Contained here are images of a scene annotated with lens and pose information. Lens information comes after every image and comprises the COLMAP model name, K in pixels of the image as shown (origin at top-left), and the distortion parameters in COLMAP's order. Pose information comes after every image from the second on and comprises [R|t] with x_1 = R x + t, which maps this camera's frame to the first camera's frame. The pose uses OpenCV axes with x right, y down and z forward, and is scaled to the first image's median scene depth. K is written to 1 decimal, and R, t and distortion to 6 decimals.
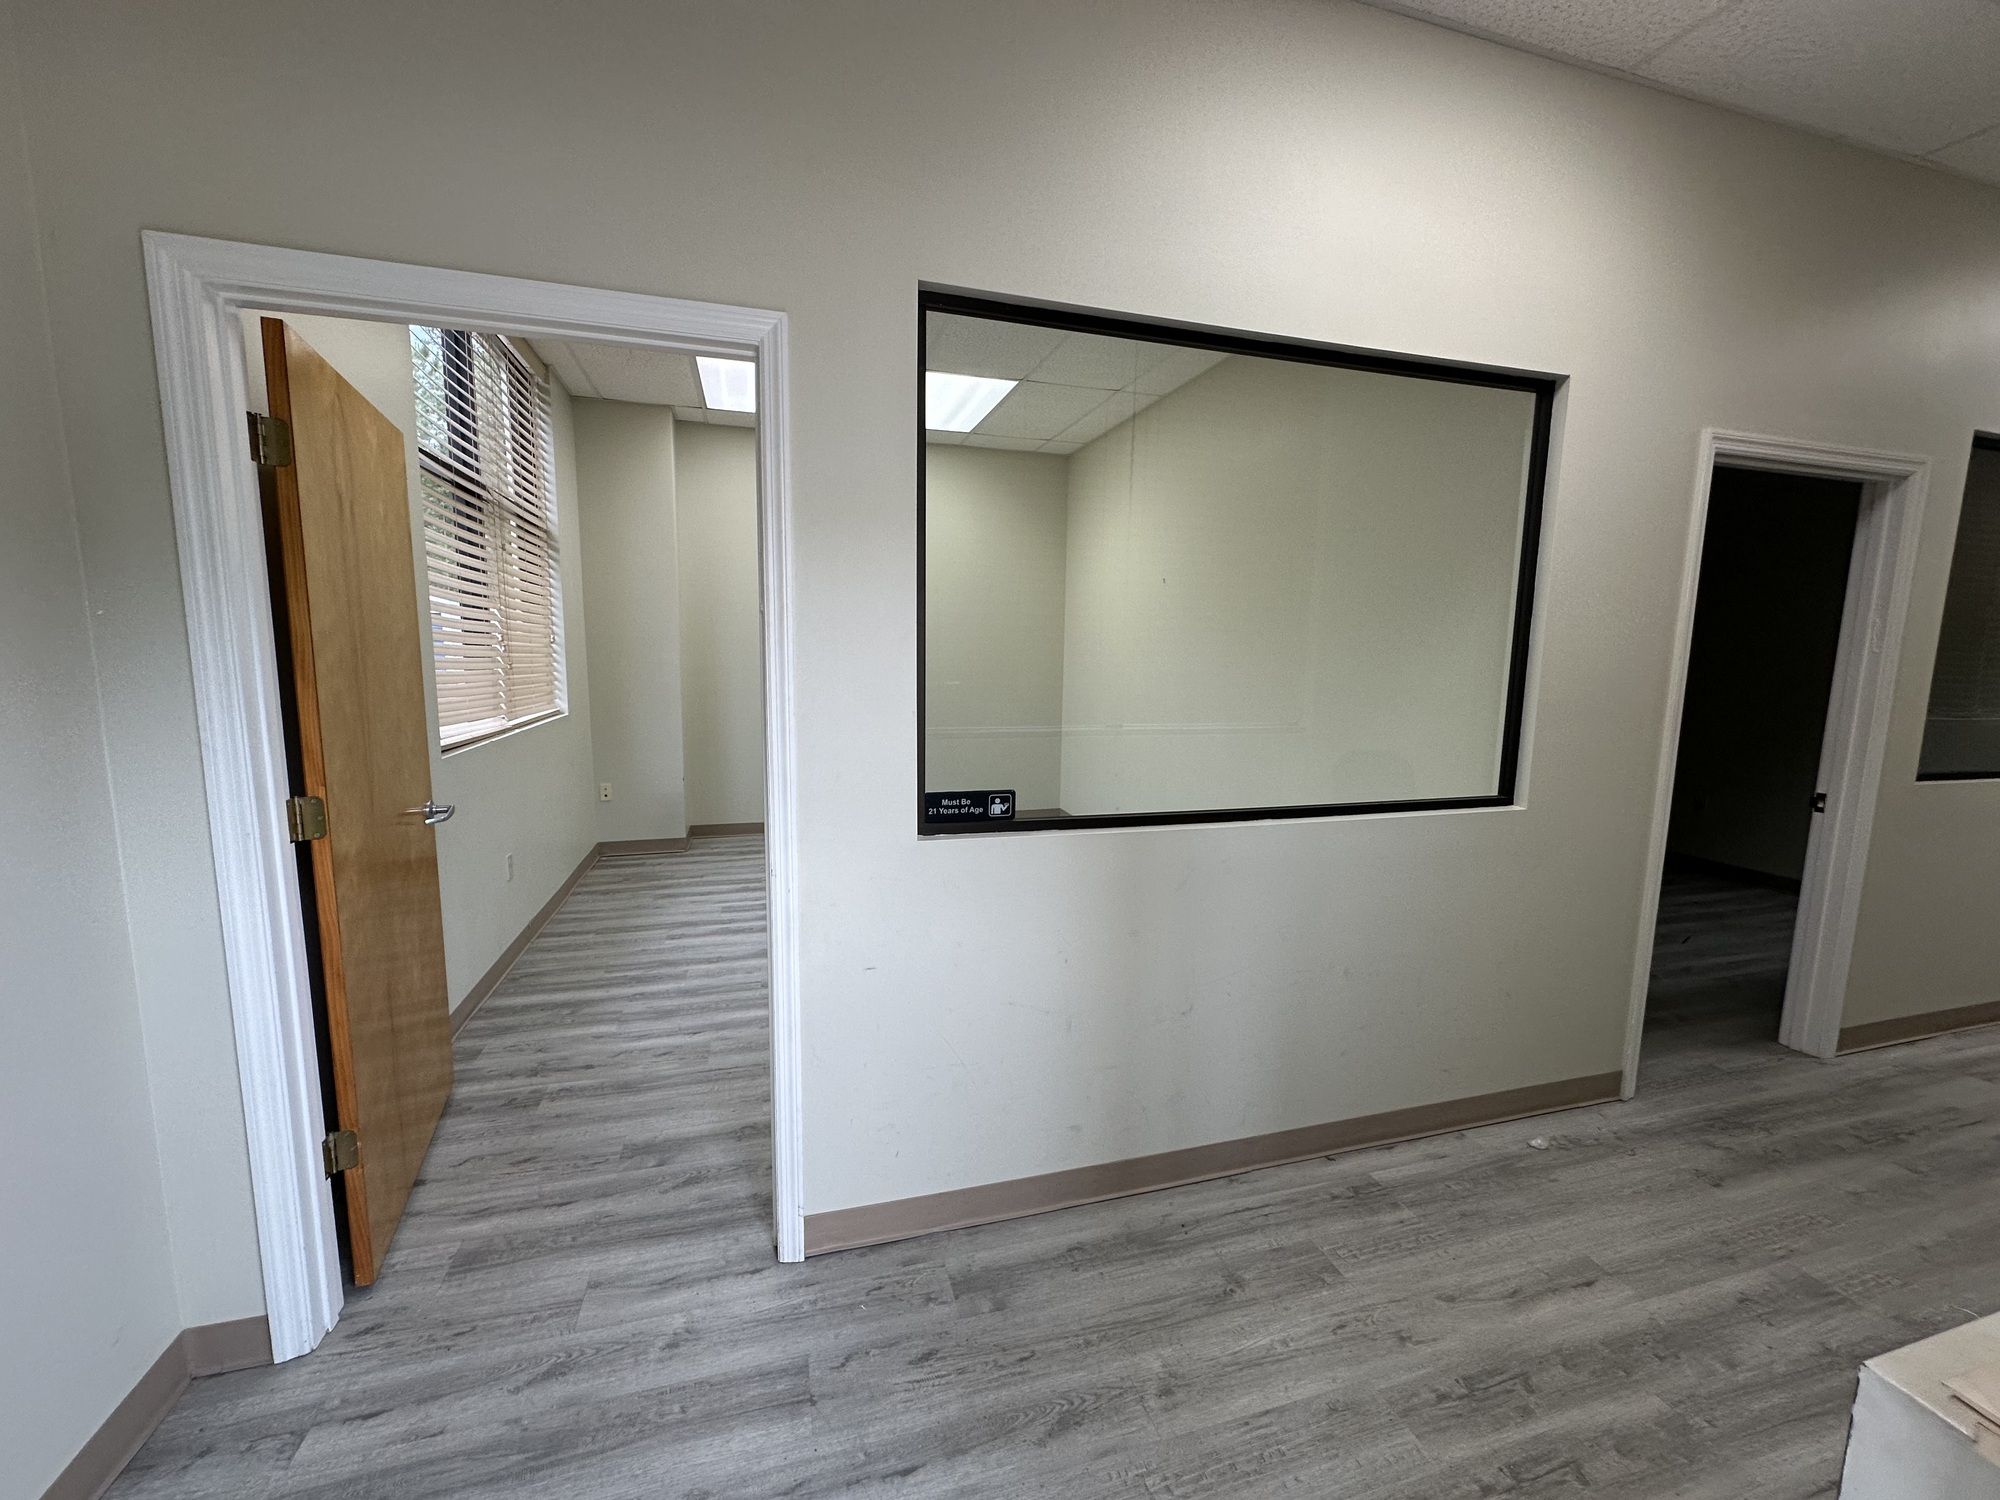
lens RADIAL K [[809.5, 0, 994.2], [0, 809.5, 757.2], [0, 0, 1]] dist [0.003654, 0.000869]
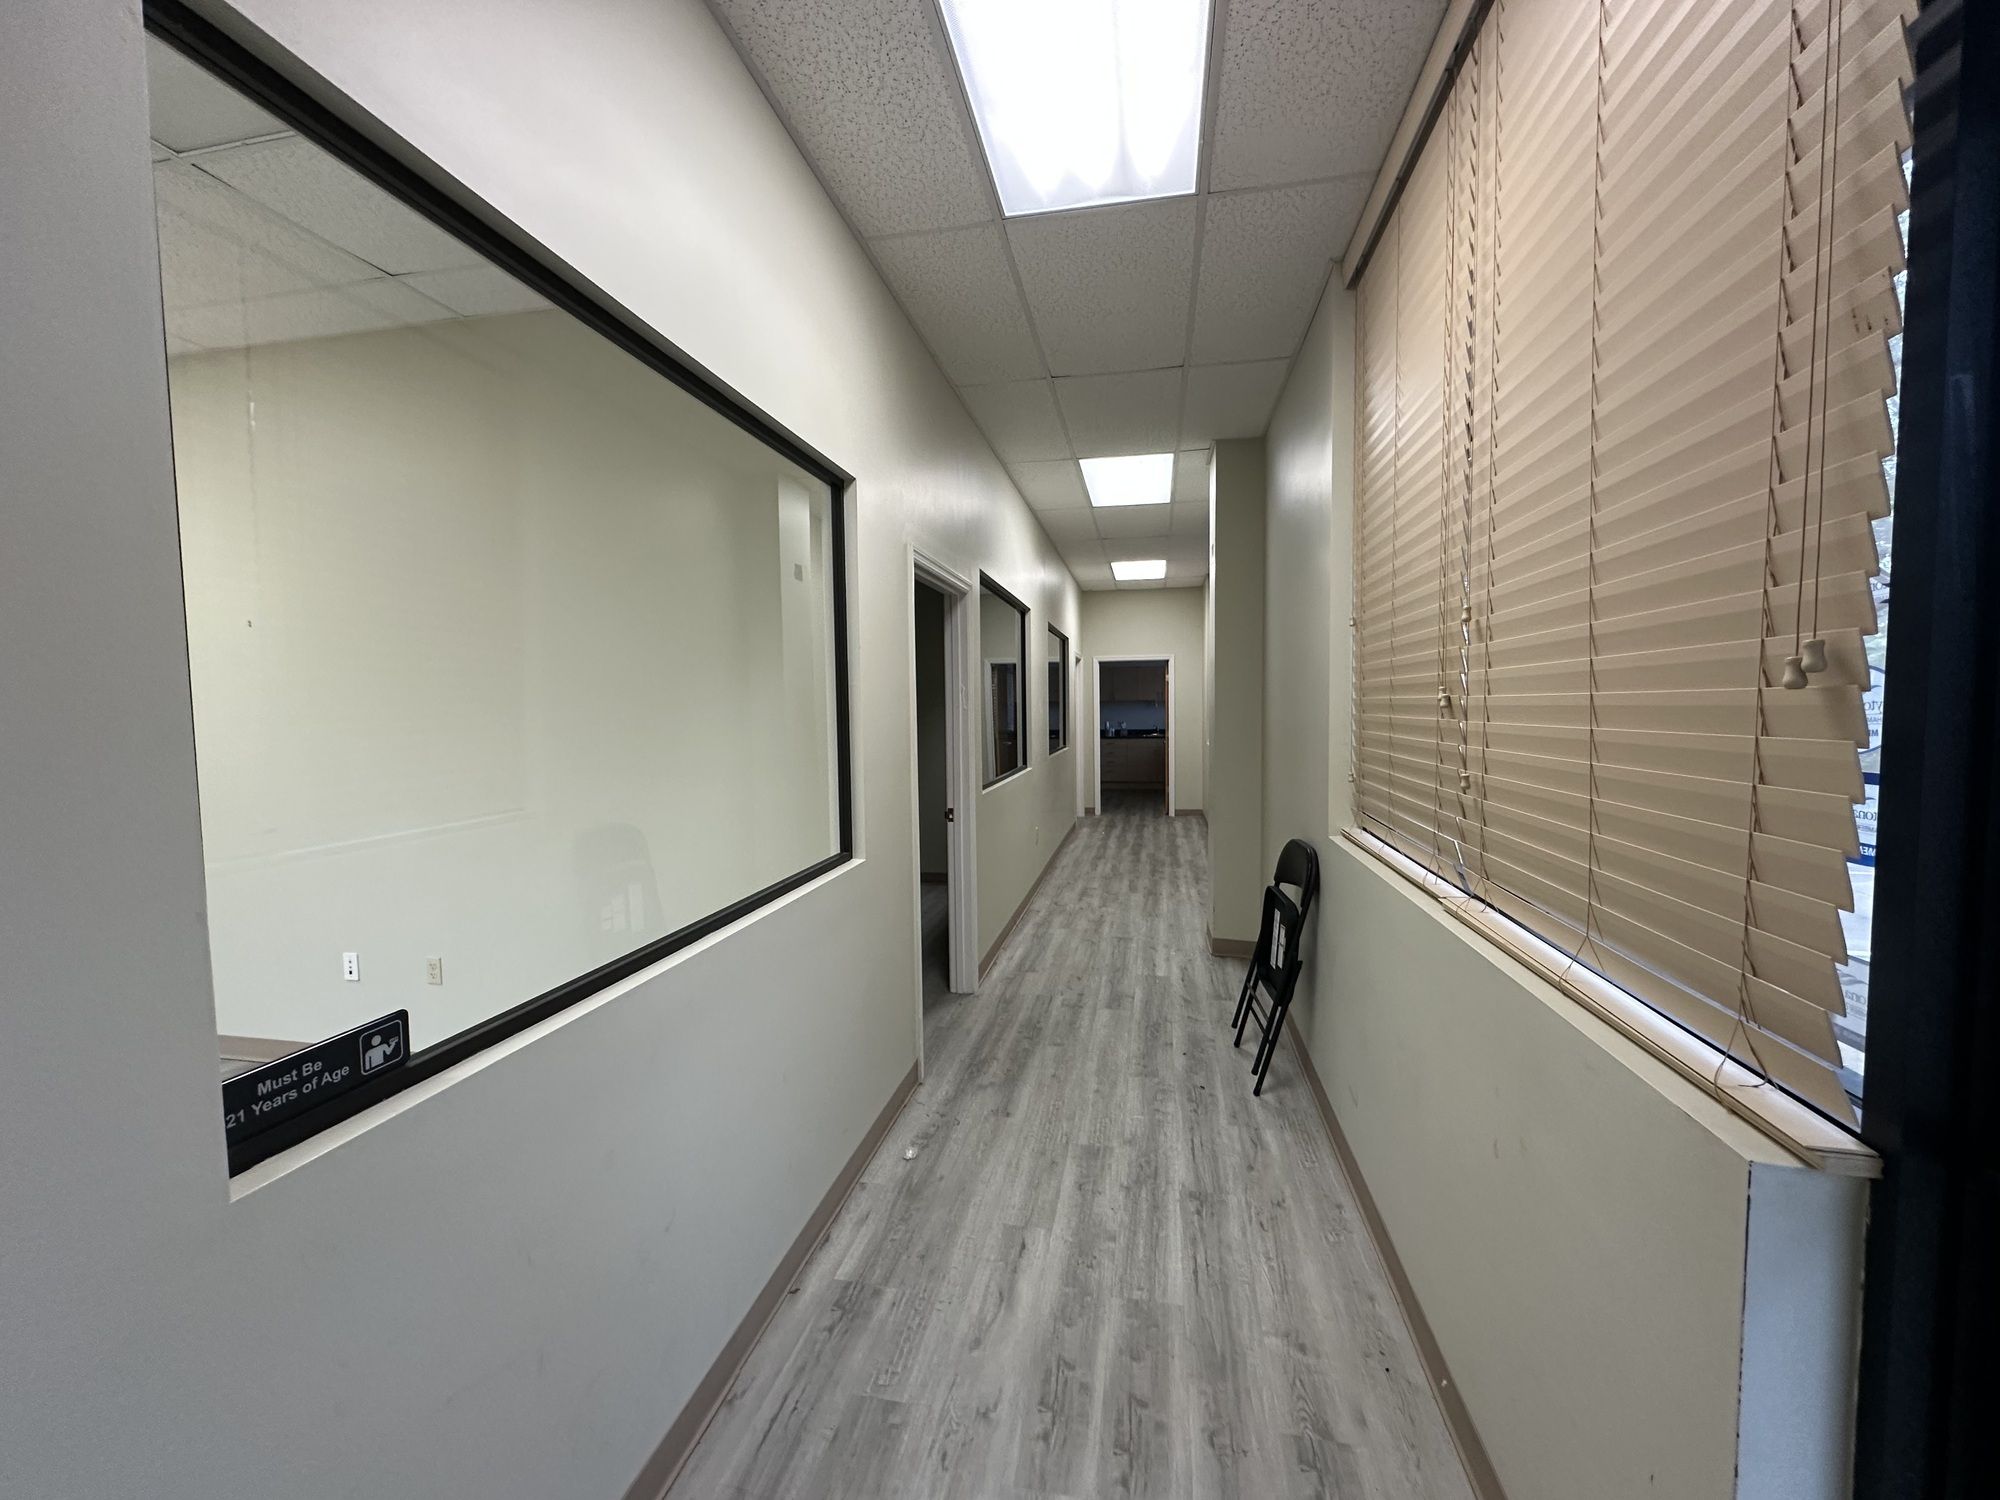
lens RADIAL K [[809.5, 0, 1002.9], [0, 809.5, 753.8], [0, 0, 1]] dist [0.003654, 0.000869]
pose [[0.448978, -0.075001, 0.890389, -0.241744], [0.134570, 0.990781, 0.015600, -0.075688], [-0.883351, 0.112815, 0.454932, 0.342250]]
